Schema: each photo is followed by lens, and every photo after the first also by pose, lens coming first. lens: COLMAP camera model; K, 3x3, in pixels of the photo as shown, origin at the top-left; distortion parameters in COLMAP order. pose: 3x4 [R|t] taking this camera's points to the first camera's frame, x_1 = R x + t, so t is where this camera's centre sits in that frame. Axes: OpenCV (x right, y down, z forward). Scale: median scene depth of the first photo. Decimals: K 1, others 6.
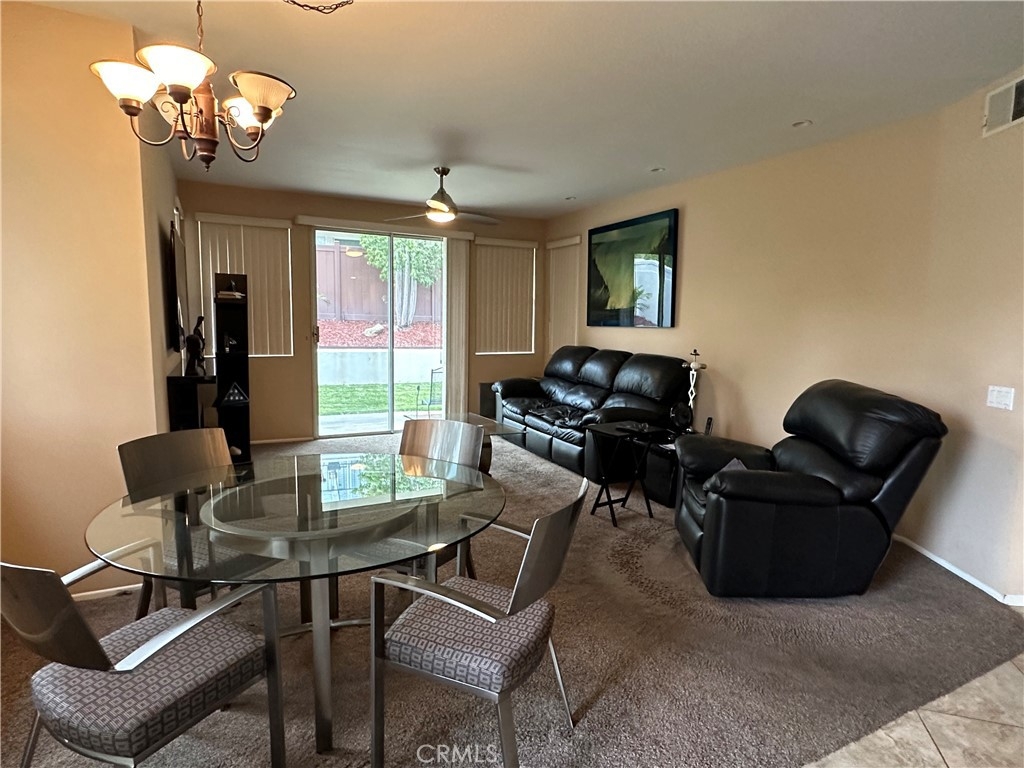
lens RADIAL K [[577.1, 0, 510.6], [0, 577.1, 381.6], [0, 0, 1]] dist [-0.000881, -0.000581]
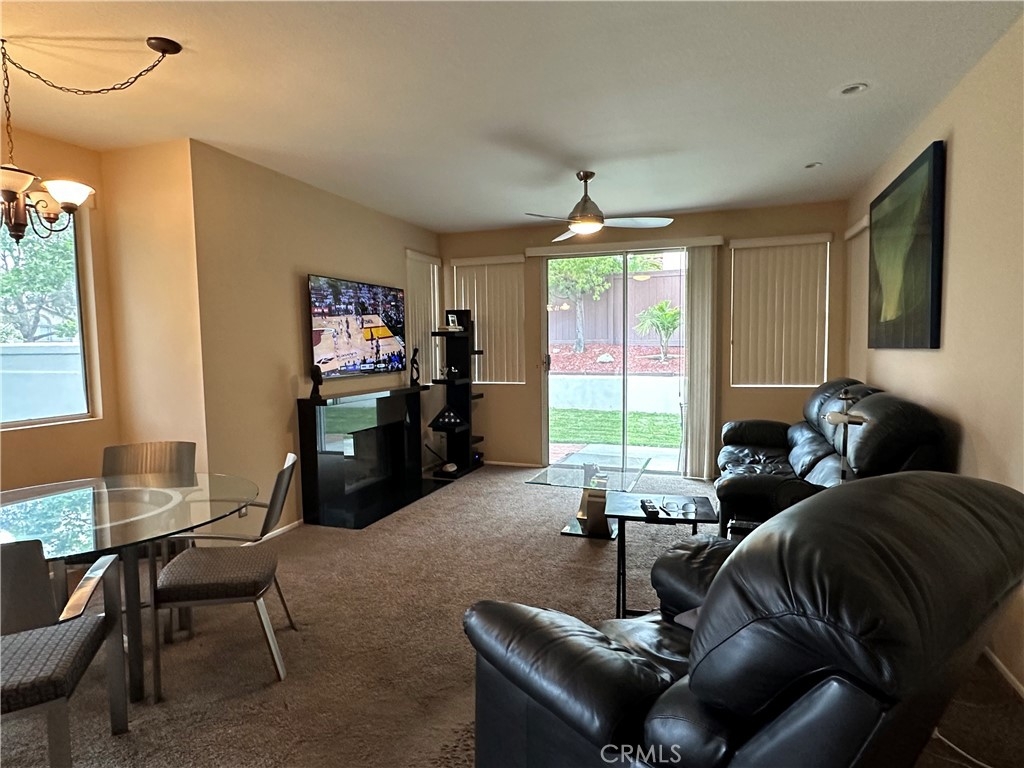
lens RADIAL K [[577.1, 0, 513.0], [0, 577.1, 388.0], [0, 0, 1]] dist [-0.000881, -0.000581]
pose [[0.686697, 0.028353, -0.726390, 0.394355], [-0.051697, 0.998614, -0.009893, -0.027774], [0.725103, 0.044346, 0.687211, 0.298083]]
